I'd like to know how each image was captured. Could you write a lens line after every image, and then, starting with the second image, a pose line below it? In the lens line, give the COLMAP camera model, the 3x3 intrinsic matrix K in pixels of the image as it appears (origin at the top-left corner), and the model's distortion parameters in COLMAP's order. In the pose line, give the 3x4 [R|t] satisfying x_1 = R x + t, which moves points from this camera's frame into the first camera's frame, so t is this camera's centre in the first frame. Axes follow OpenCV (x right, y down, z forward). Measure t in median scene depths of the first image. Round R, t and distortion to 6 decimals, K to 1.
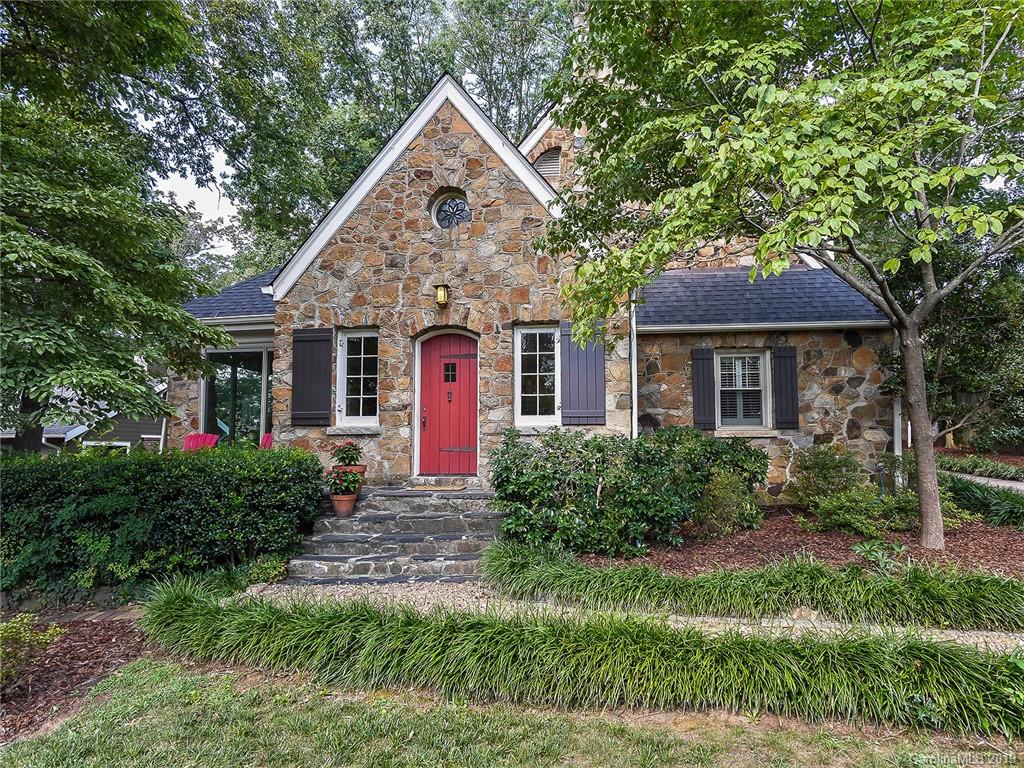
lens RADIAL K [[573.0, 0, 512.8], [0, 573.0, 422.4], [0, 0, 1]] dist [0.003423, -0.000405]
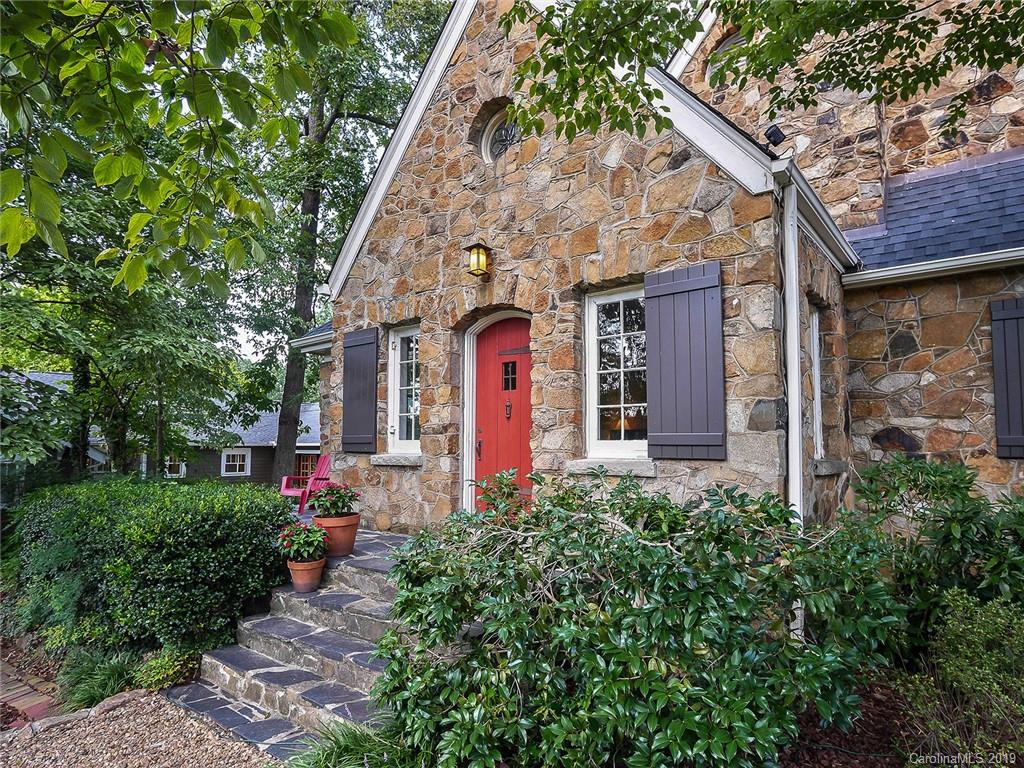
lens RADIAL K [[573.0, 0, 512.8], [0, 573.0, 422.4], [0, 0, 1]] dist [0.003423, -0.000405]
pose [[0.877864, -0.018354, -0.478559, 0.219625], [0.016446, 0.999831, -0.008178, -0.026726], [0.478628, -0.000692, 0.878018, 0.414386]]
